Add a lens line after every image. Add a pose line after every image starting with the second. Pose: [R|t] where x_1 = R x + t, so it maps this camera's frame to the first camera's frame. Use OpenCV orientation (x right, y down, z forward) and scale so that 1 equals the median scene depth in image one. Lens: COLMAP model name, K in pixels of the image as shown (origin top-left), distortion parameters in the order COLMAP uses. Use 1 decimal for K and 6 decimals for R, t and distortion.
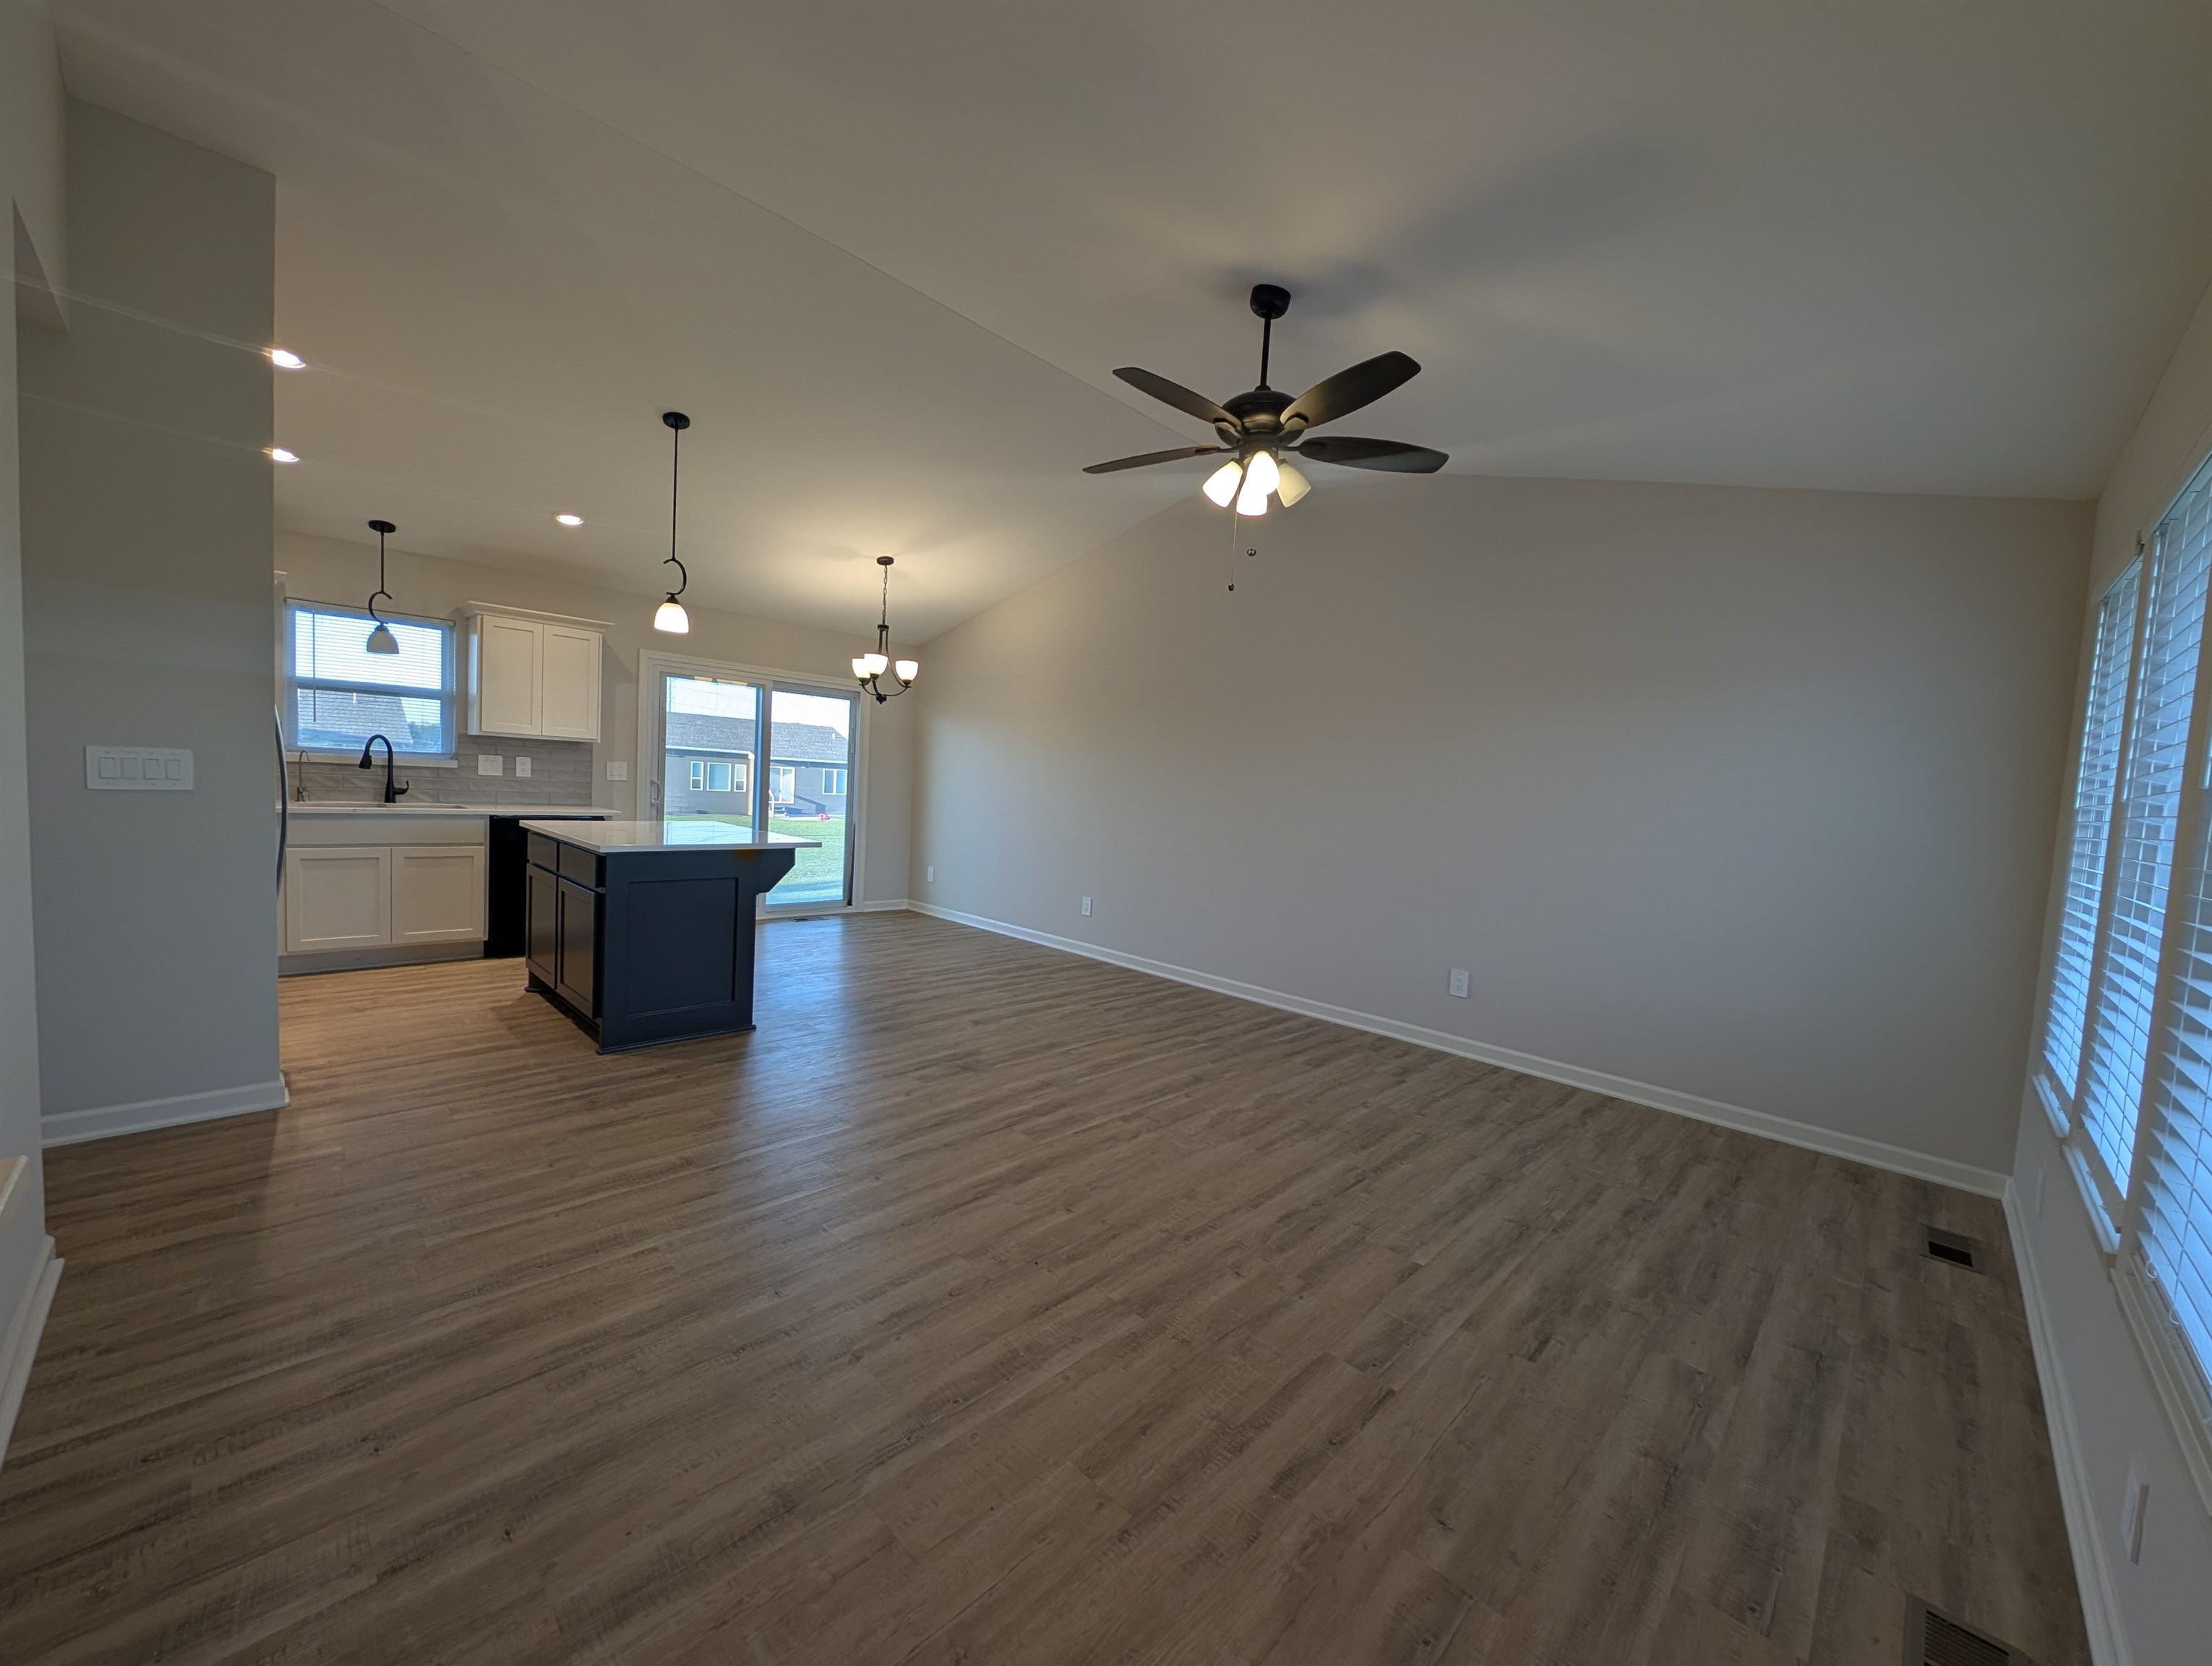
lens RADIAL K [[849.1, 0, 1096.5], [0, 849.1, 835.3], [0, 0, 1]] dist [0.008771, -0.000393]
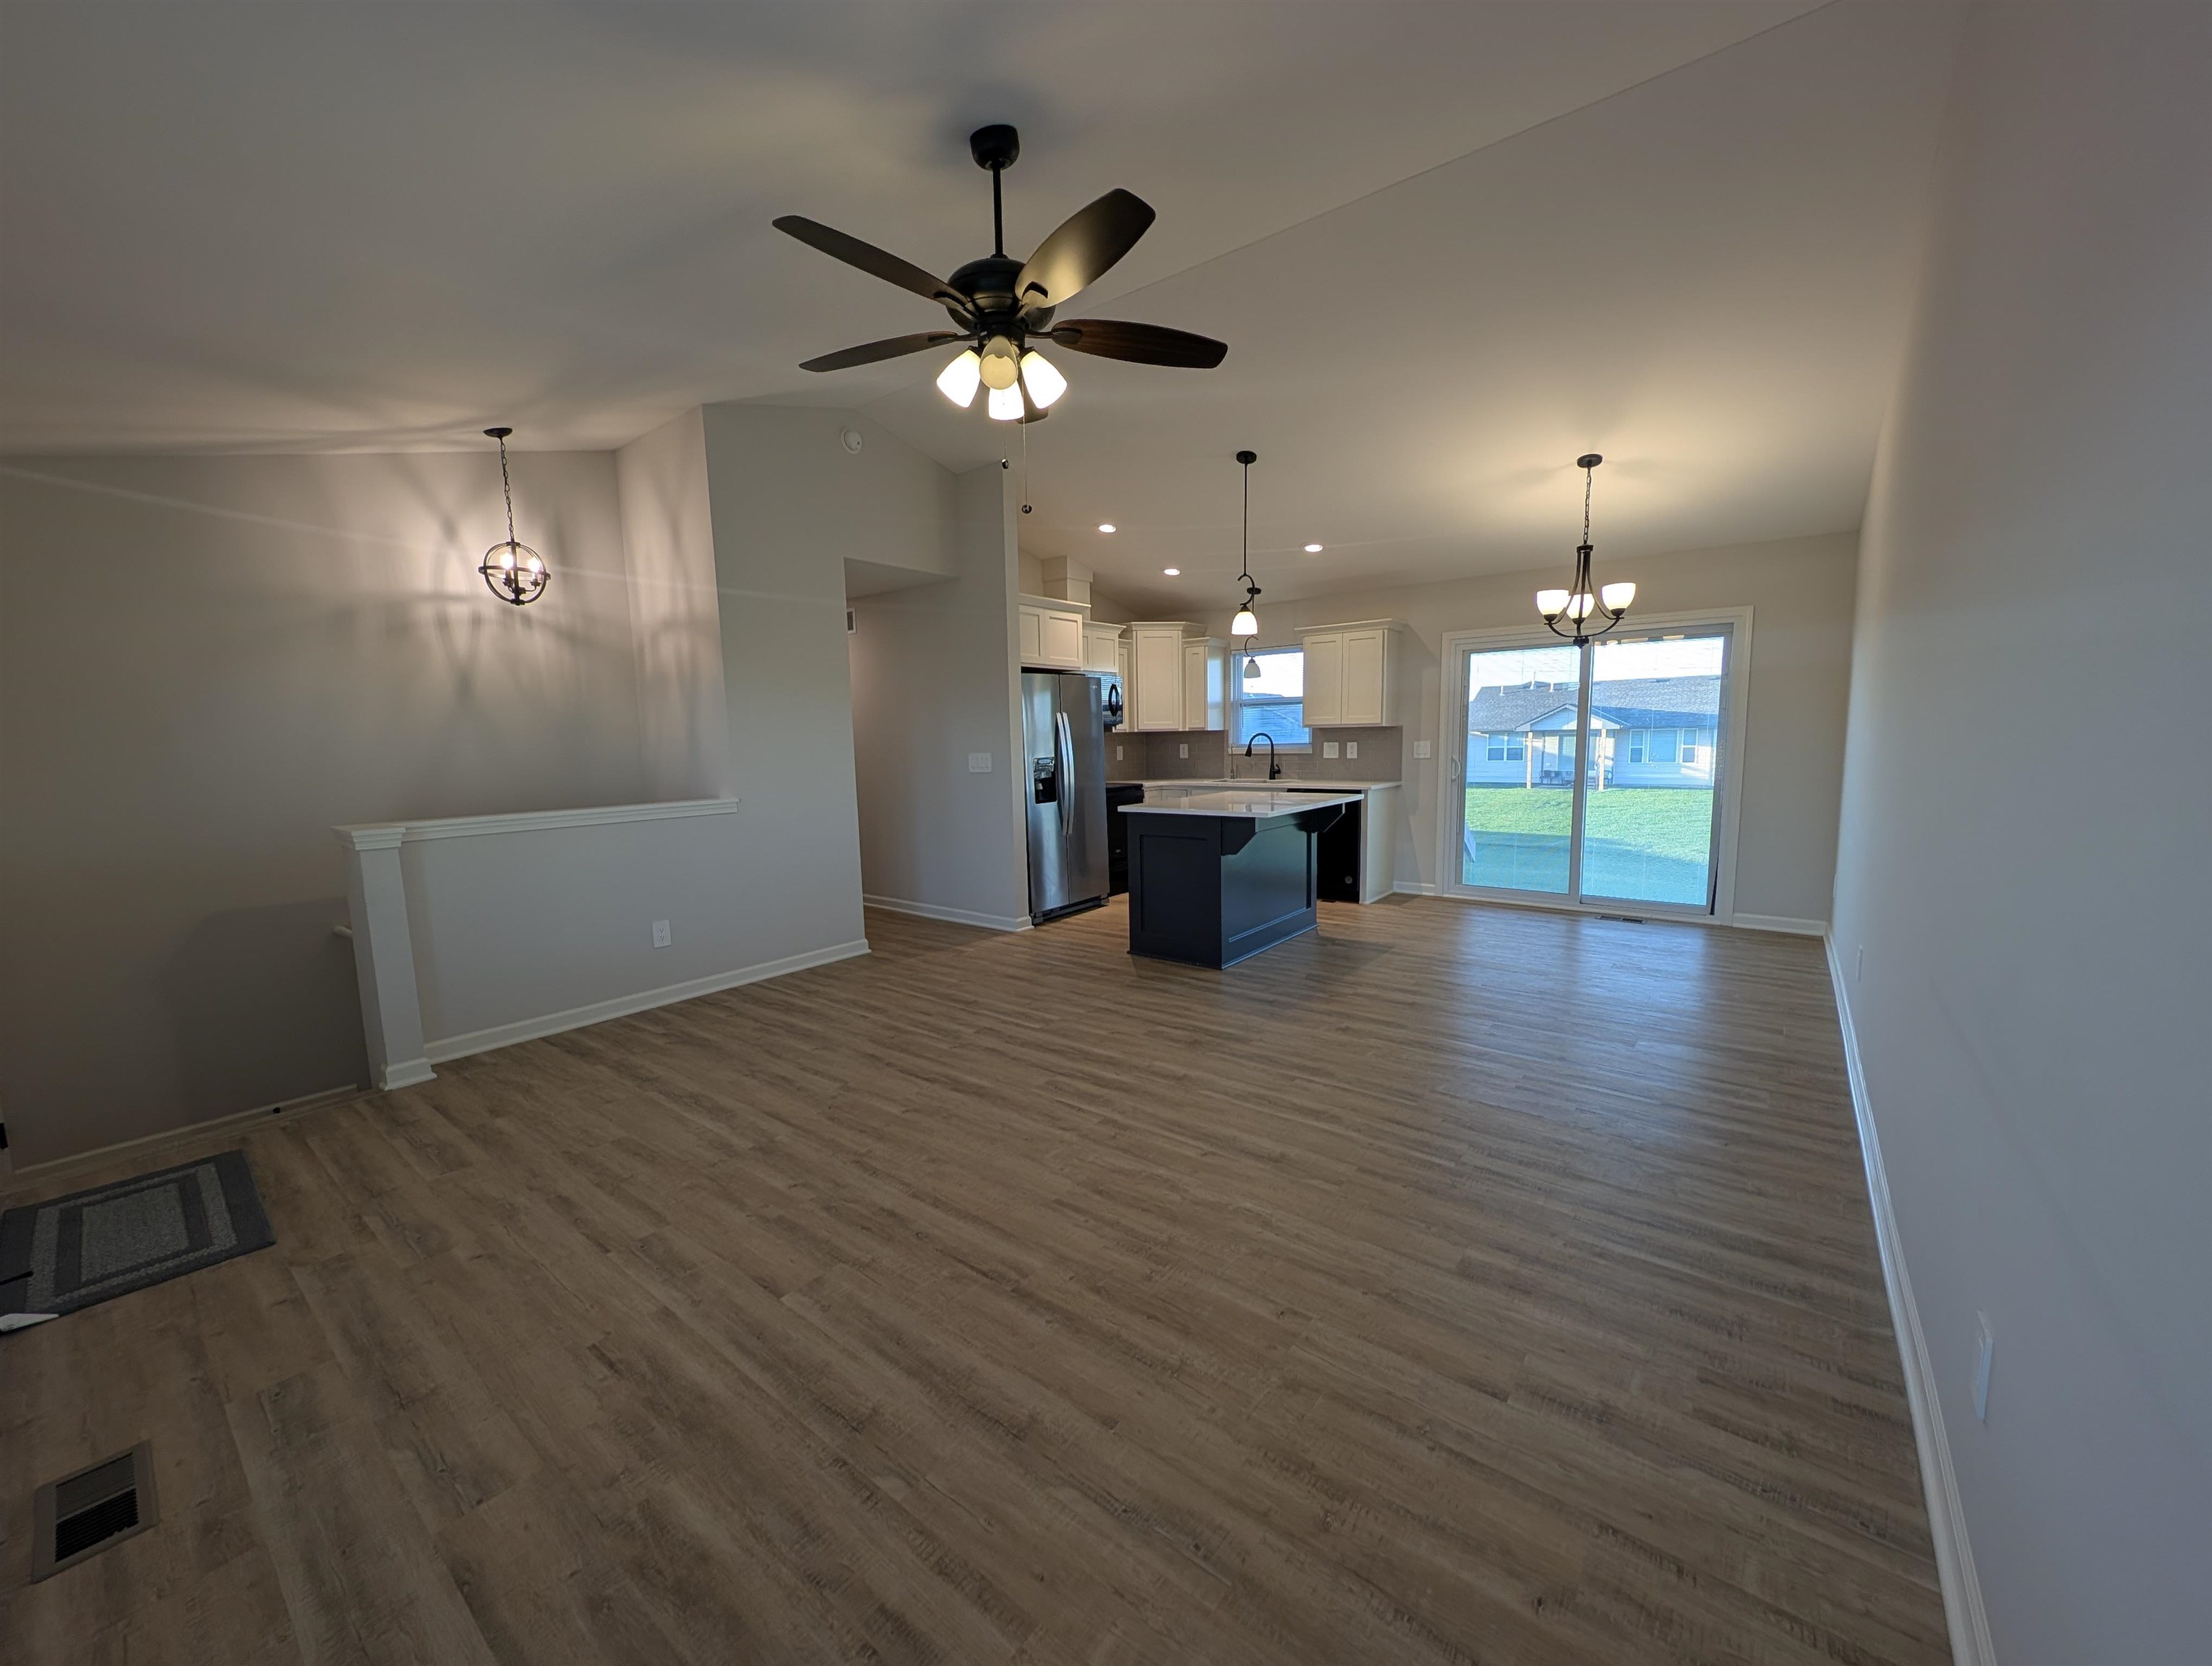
lens RADIAL K [[849.1, 0, 1096.5], [0, 849.1, 835.3], [0, 0, 1]] dist [0.008771, -0.000393]
pose [[0.102677, 0.057853, -0.993031, 0.949100], [-0.037884, 0.997810, 0.054214, -0.017493], [0.993993, 0.032053, 0.104644, 0.924172]]
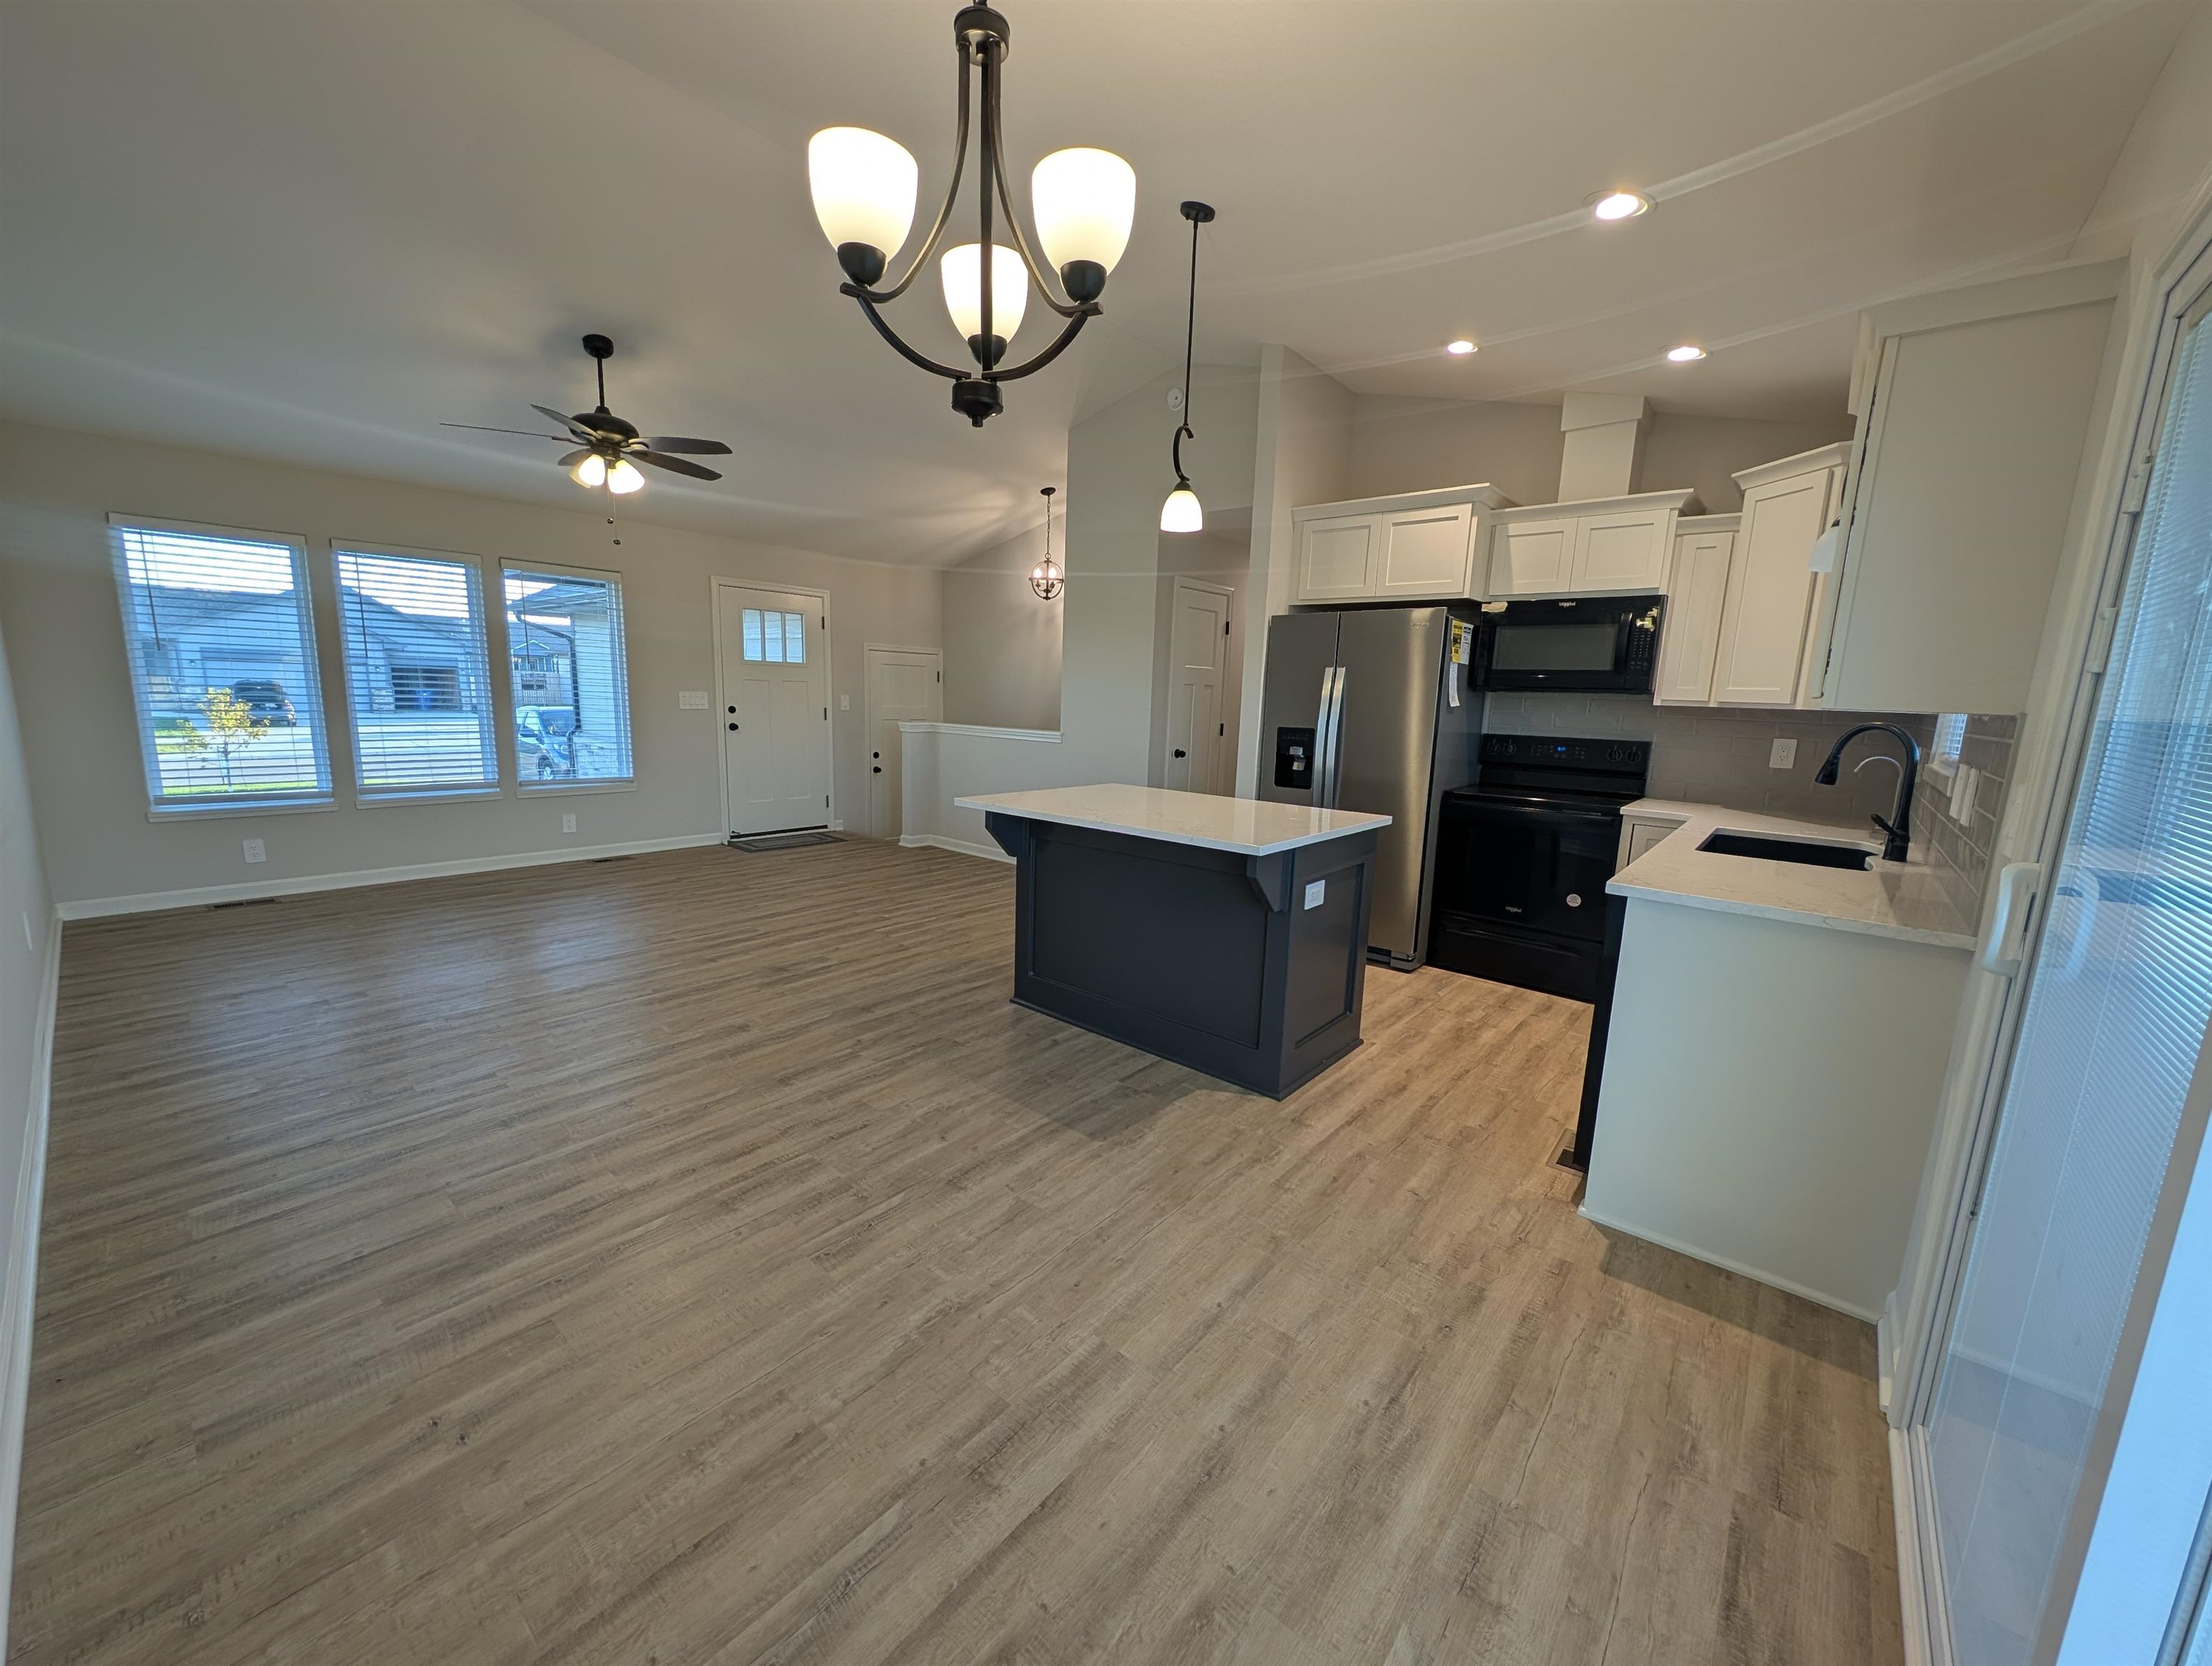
lens RADIAL K [[849.1, 0, 1096.5], [0, 849.1, 835.3], [0, 0, 1]] dist [0.008771, -0.000393]
pose [[-0.993603, -0.076639, -0.082937, -0.530145], [-0.093852, 0.968879, 0.229053, -0.203494], [0.062801, 0.235372, -0.969874, 2.404437]]
